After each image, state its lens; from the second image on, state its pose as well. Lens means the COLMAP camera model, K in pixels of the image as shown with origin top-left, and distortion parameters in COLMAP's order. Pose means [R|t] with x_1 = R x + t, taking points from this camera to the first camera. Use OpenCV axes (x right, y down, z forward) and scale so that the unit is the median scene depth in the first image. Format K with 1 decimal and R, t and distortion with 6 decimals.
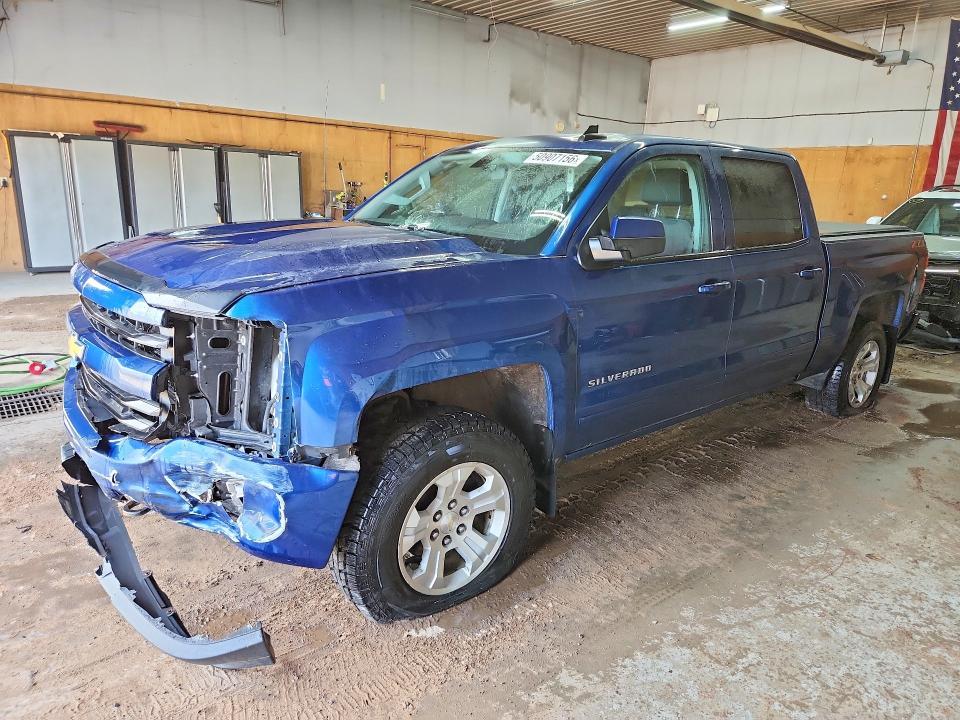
lens RADIAL K [[644.0, 0, 487.6], [0, 644.0, 358.0], [0, 0, 1]] dist [0.024705, -0.000810]
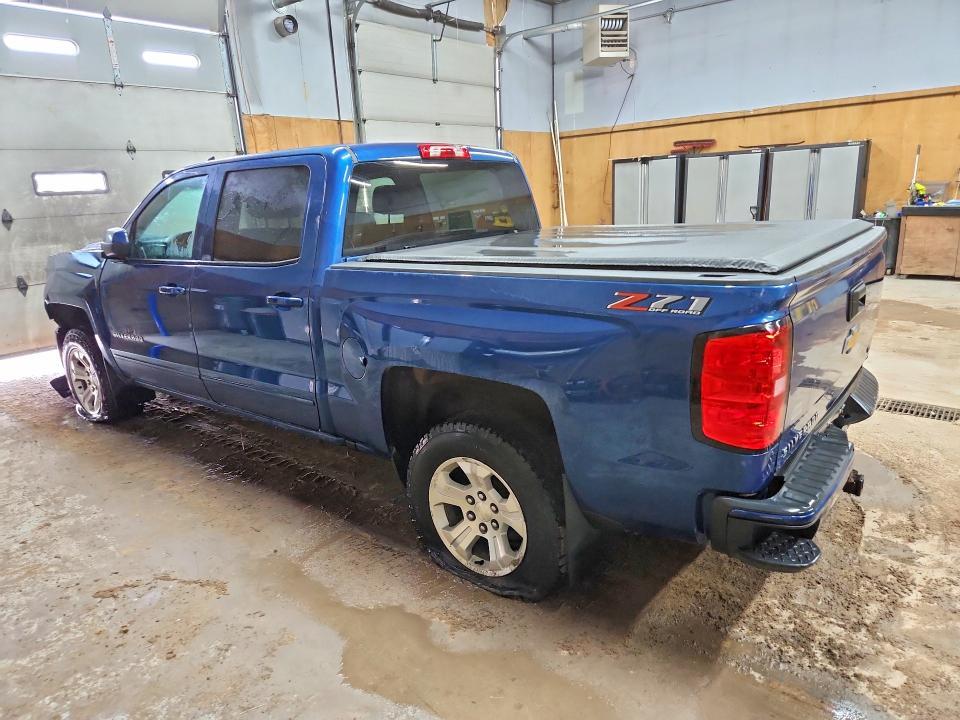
lens RADIAL K [[644.0, 0, 488.8], [0, 644.0, 358.7], [0, 0, 1]] dist [0.024705, -0.000810]
pose [[0.198503, 0.202924, -0.958863, 0.519319], [-0.197734, 0.966506, 0.163606, -0.094438], [0.959947, 0.157123, 0.231980, 0.415814]]
